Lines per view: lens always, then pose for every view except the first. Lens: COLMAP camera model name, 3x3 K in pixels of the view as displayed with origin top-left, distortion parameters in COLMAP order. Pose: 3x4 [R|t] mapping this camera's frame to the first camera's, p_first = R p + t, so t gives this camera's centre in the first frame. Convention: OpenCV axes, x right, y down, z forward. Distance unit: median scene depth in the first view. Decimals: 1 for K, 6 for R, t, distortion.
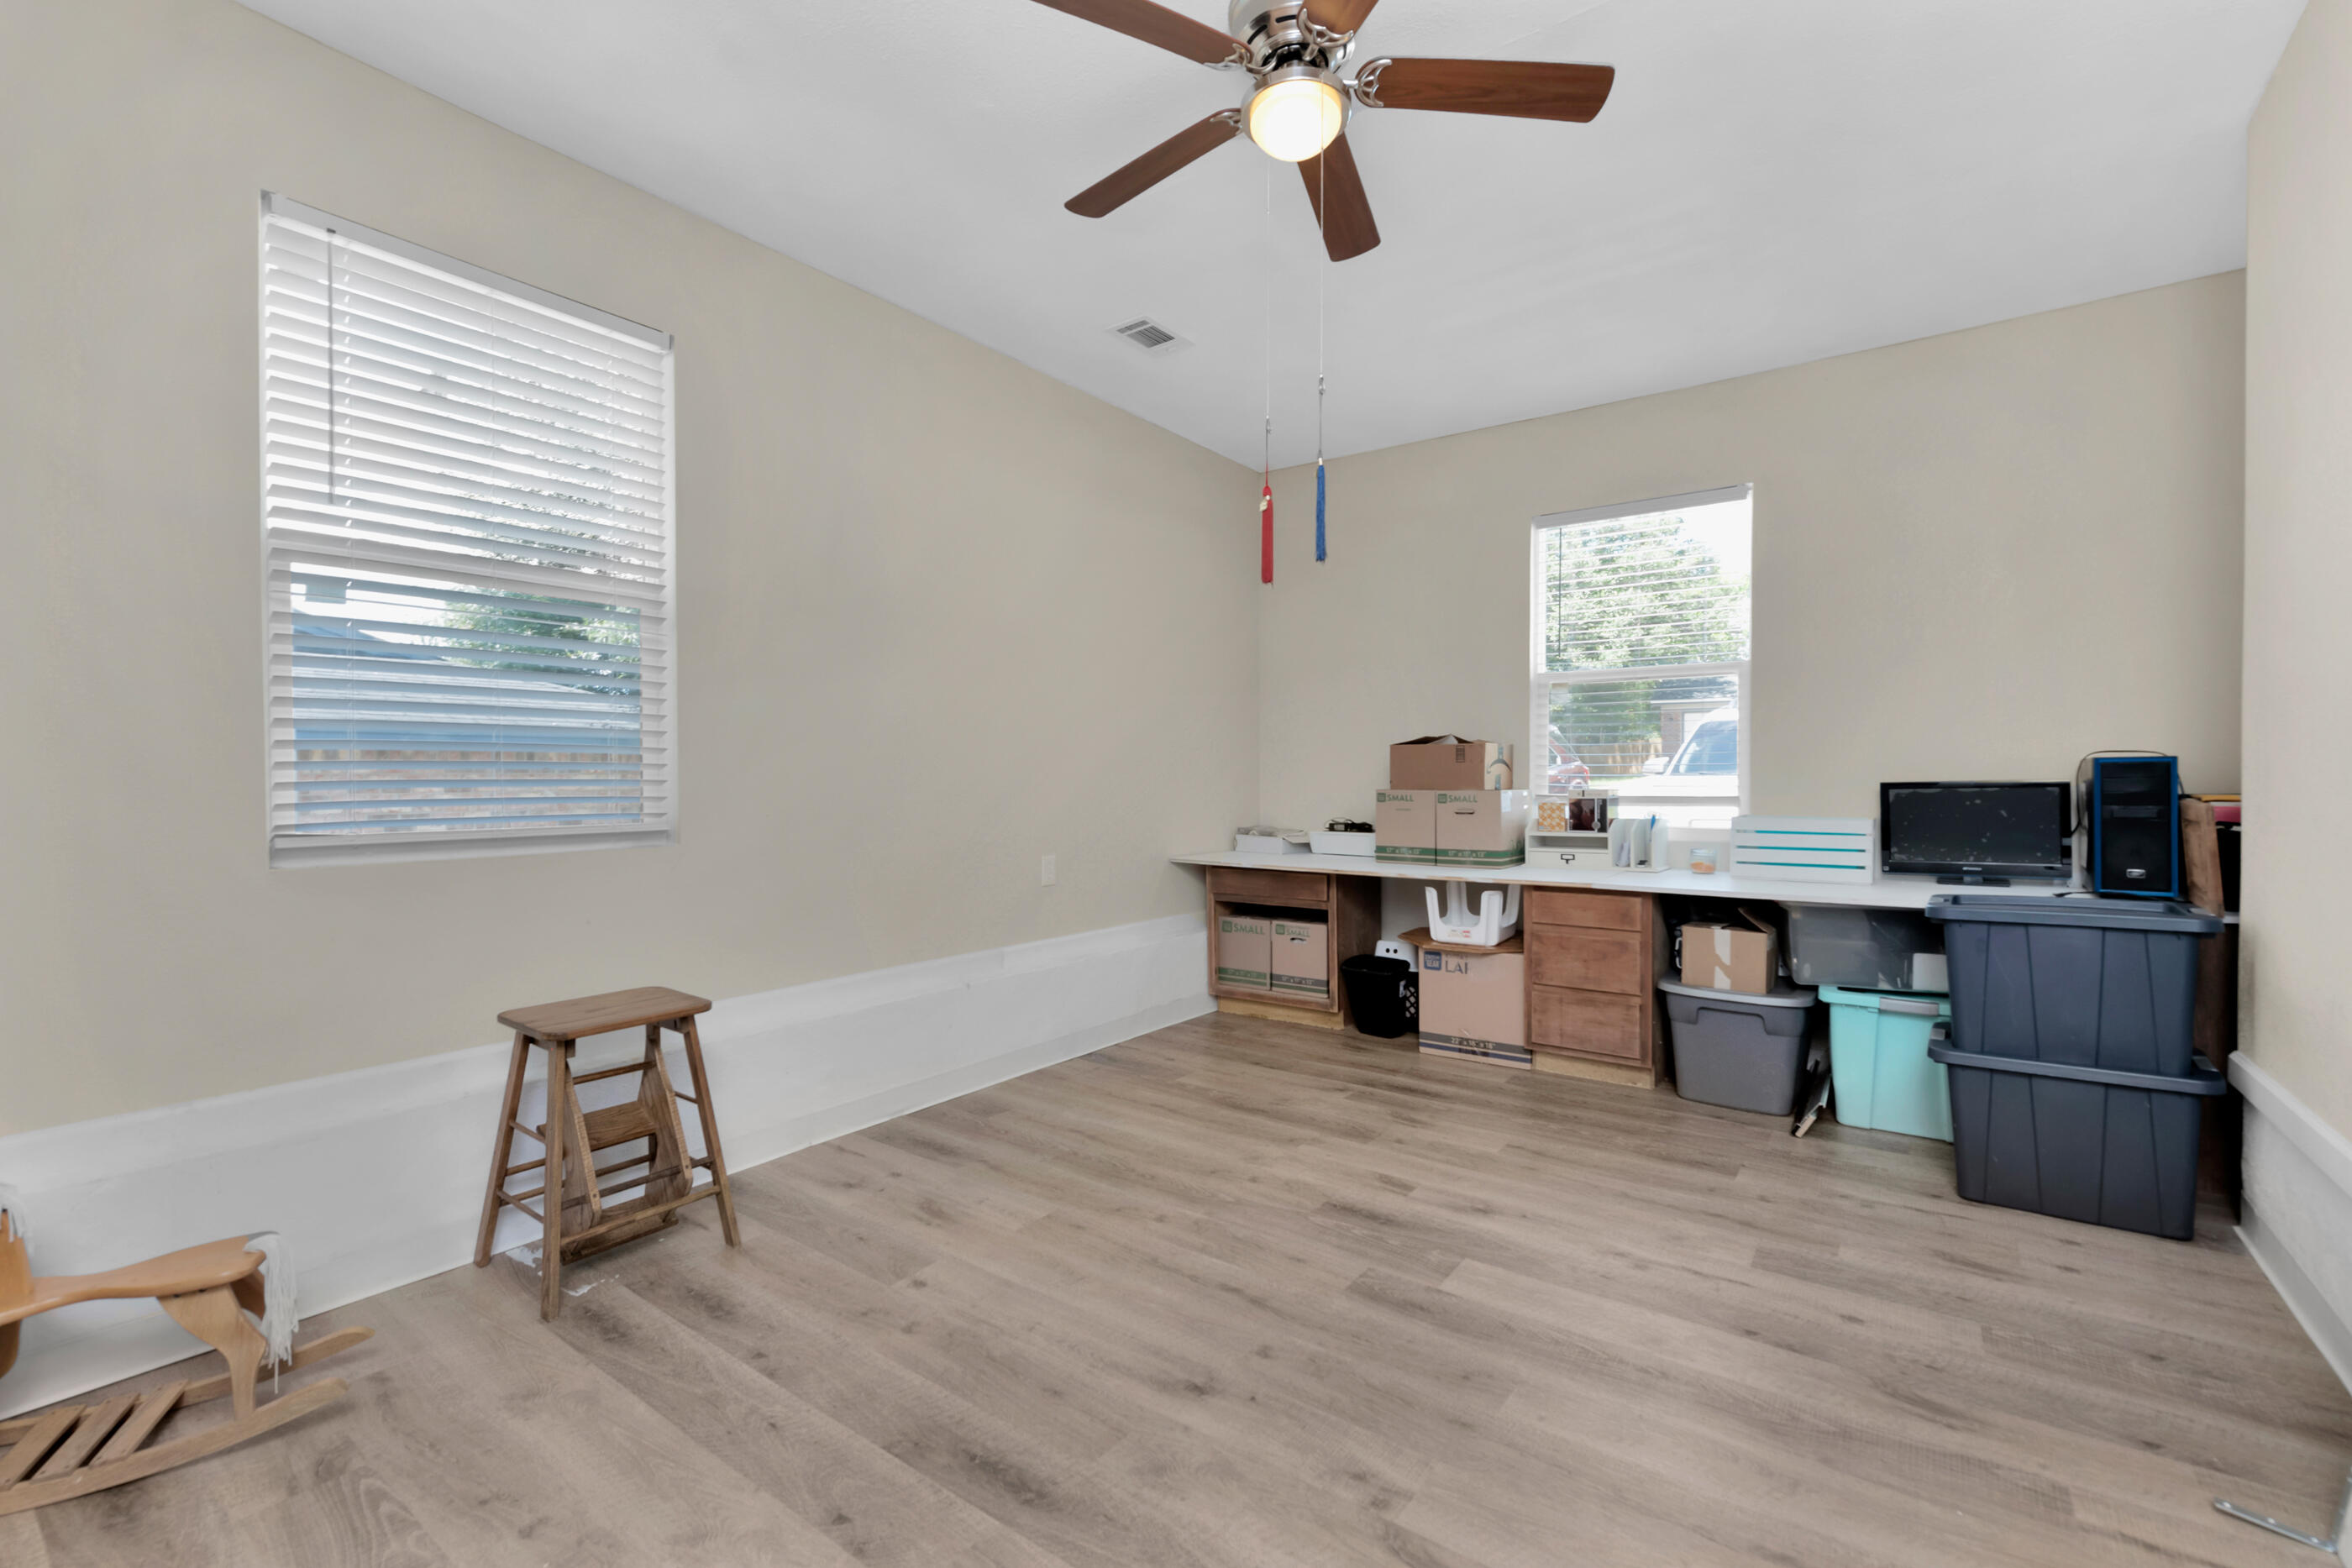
lens RADIAL K [[960.8, 0, 1201.1], [0, 960.8, 779.6], [0, 0, 1]] dist [0.004075, -0.003865]
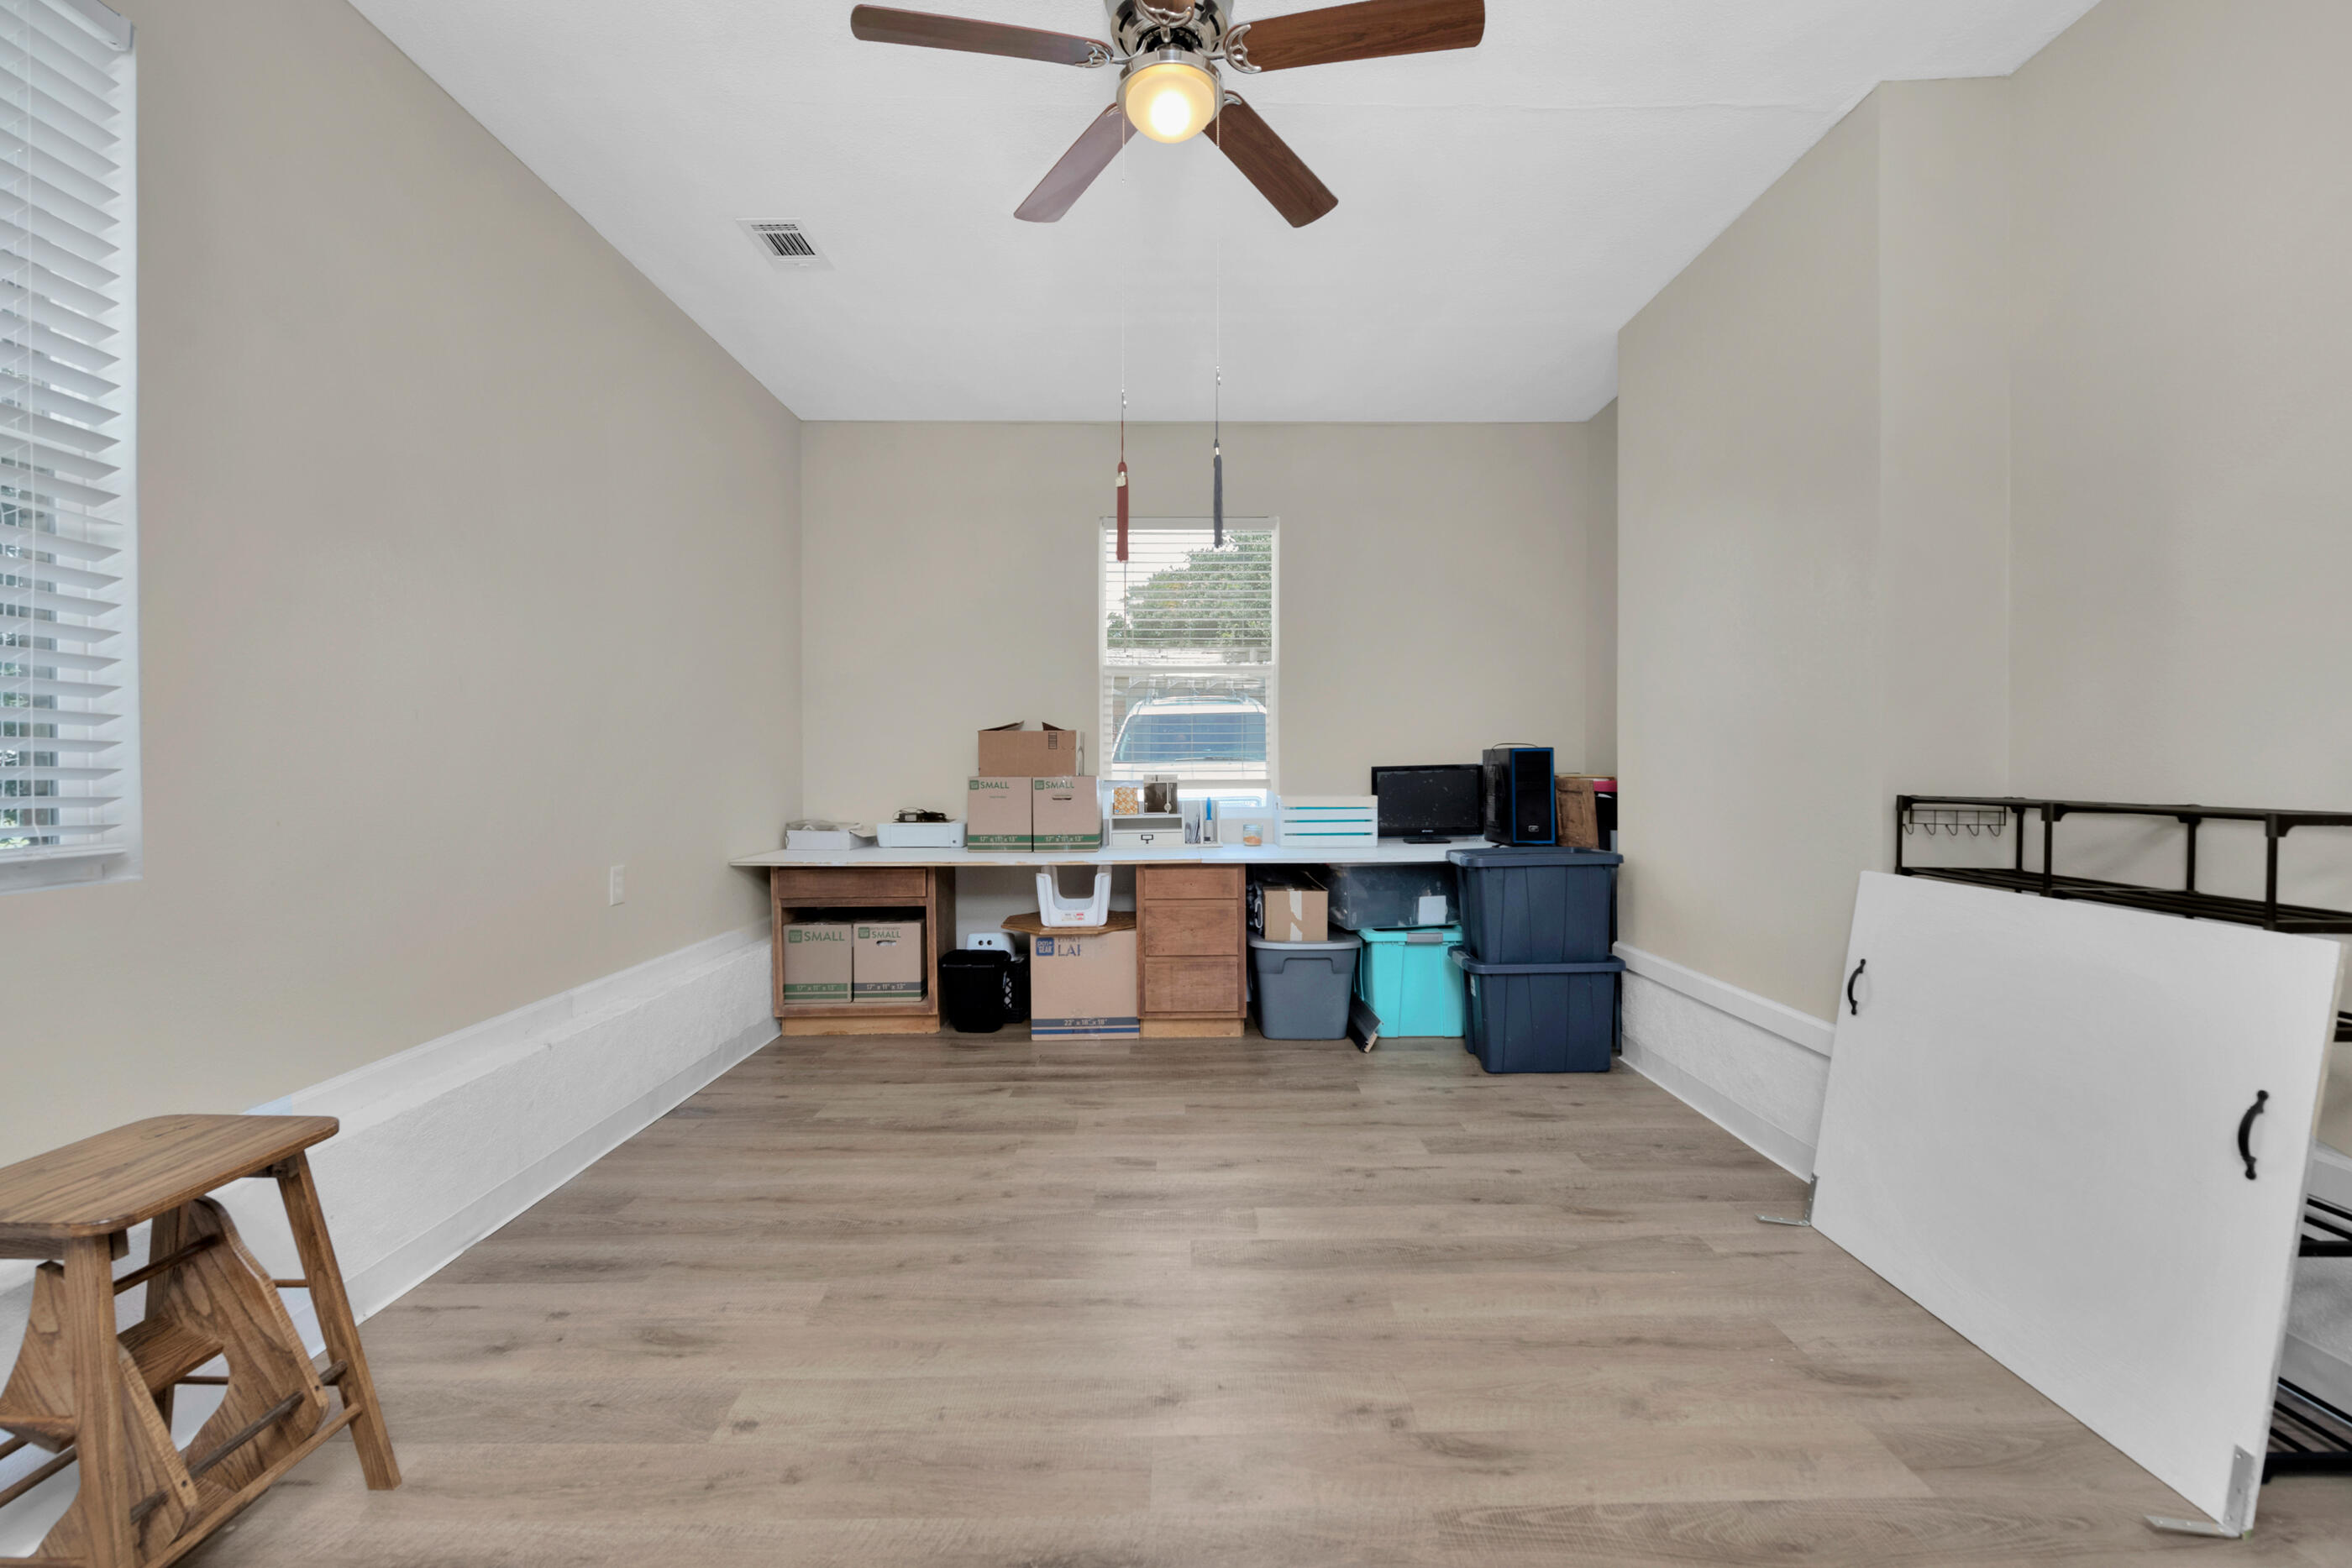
lens RADIAL K [[987.5, 0, 1168.7], [0, 987.5, 766.9], [0, 0, 1]] dist [0.002025, -0.000268]
pose [[0.813835, -0.005570, 0.581070, -0.285061], [0.006036, 0.999981, 0.001132, 0.000559], [-0.581065, 0.002586, 0.813853, 0.097396]]
